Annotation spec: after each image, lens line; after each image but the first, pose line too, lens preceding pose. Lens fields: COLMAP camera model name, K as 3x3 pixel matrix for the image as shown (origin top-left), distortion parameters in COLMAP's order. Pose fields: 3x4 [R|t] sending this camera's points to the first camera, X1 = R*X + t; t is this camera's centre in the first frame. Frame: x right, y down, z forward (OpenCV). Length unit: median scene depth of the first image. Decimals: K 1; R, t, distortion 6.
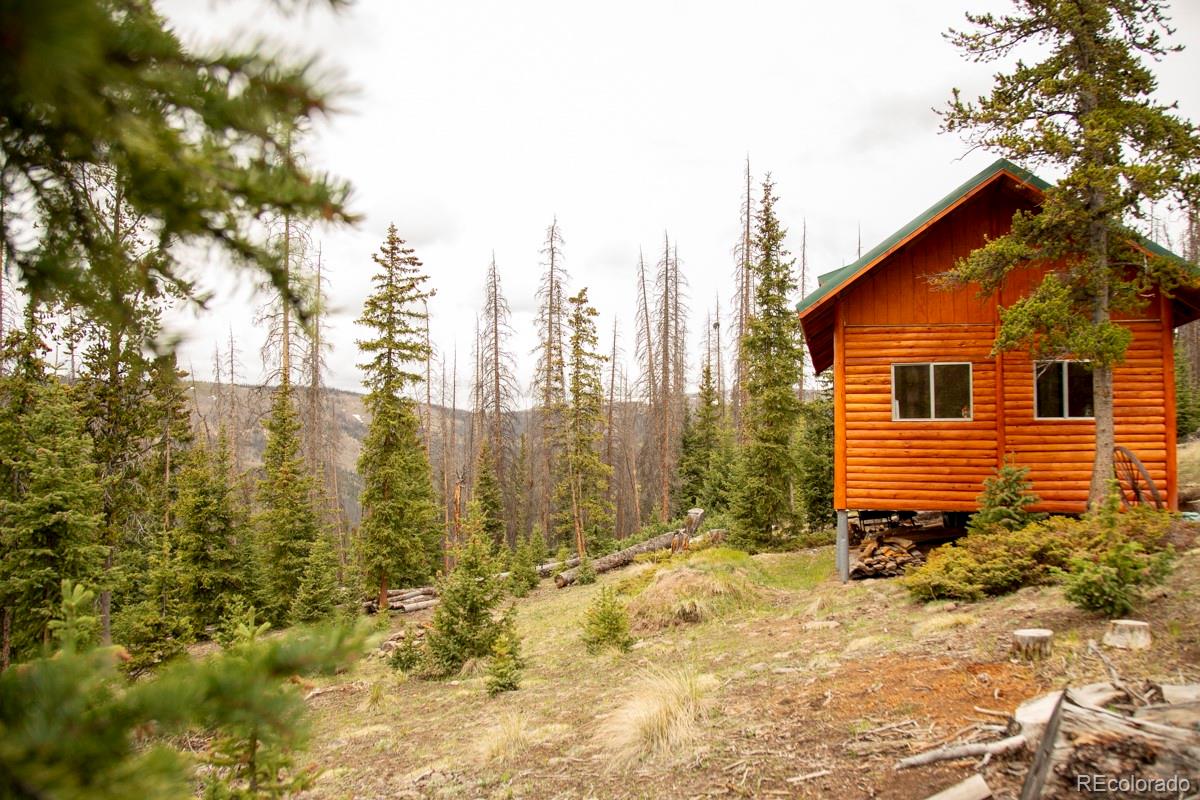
lens RADIAL K [[859.9, 0, 605.0], [0, 859.9, 419.1], [0, 0, 1]] dist [-0.094436, 0.003977]
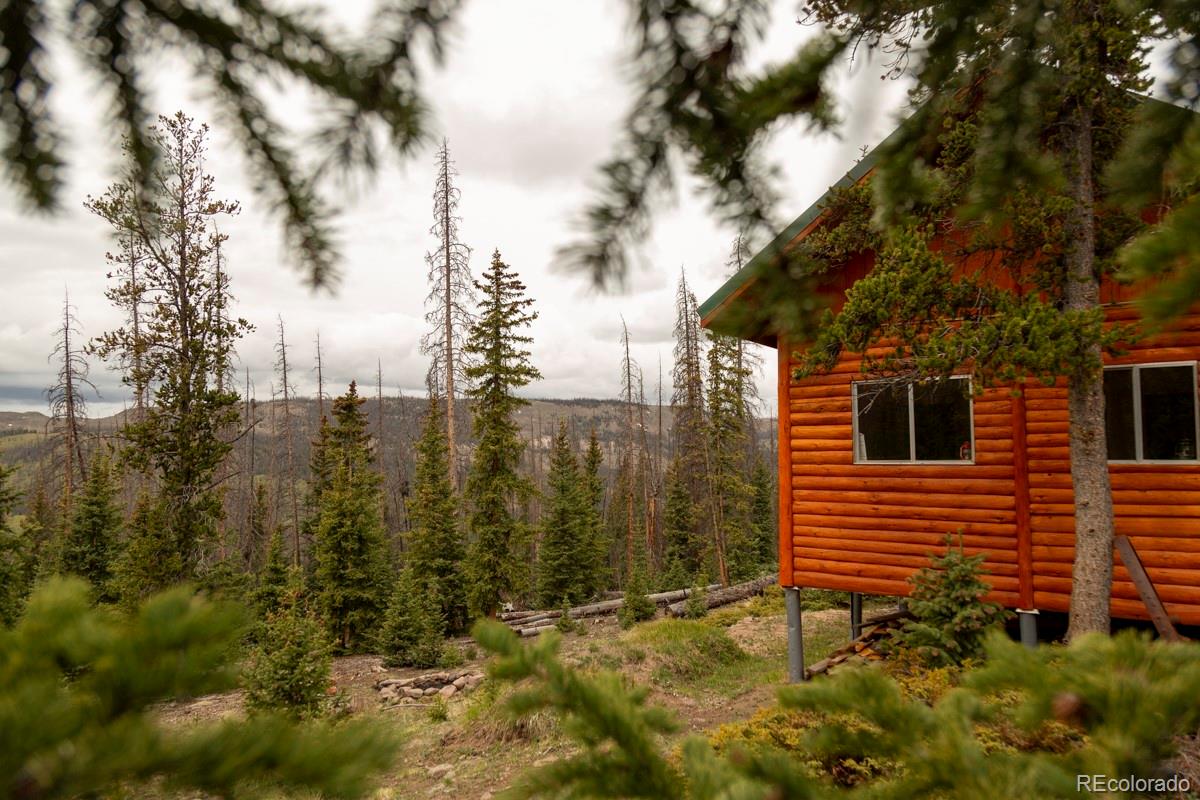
lens RADIAL K [[799.0, 0, 599.3], [0, 799.0, 409.0], [0, 0, 1]] dist [0.022864, -0.000263]
pose [[0.943730, -0.027413, -0.329578, 0.174372], [0.020491, 0.999491, -0.024459, -0.015128], [0.330080, 0.016329, 0.943812, 0.149981]]
